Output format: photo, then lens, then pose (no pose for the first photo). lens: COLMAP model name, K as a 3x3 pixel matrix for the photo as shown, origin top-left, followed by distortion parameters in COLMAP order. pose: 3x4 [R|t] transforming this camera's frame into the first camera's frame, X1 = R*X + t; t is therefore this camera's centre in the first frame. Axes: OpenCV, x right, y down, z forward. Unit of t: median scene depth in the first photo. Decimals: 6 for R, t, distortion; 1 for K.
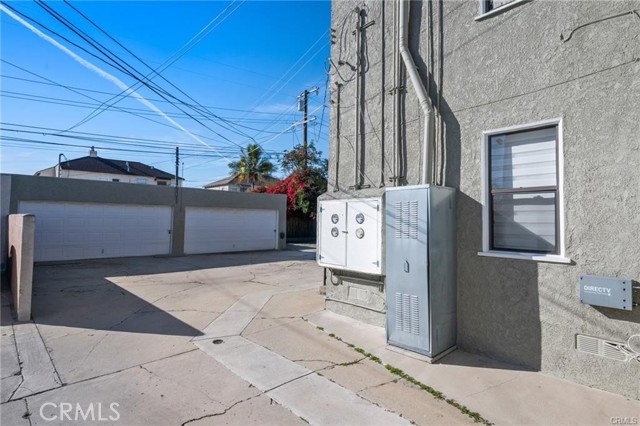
lens RADIAL K [[330.0, 0, 320.0], [0, 330.0, 213.0], [0, 0, 1]] dist [-0.000113, -0.000495]
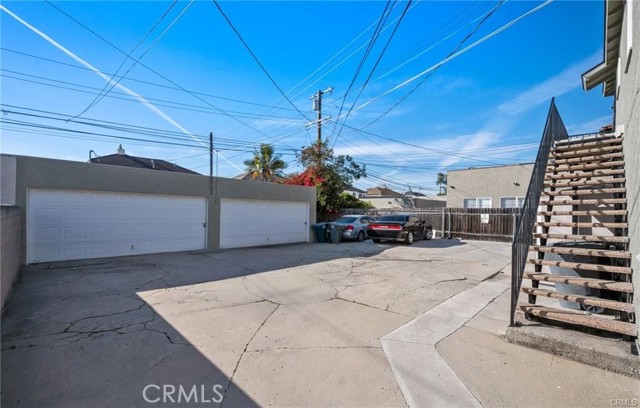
lens RADIAL K [[282.5, 0, 321.2], [0, 282.5, 221.2], [0, 0, 1]] dist [-0.000061, 0.000154]
pose [[0.999949, 0.004863, 0.008828, -0.058999], [-0.005325, 0.998578, 0.053051, 0.000845], [-0.008558, -0.053095, 0.998553, 0.089938]]
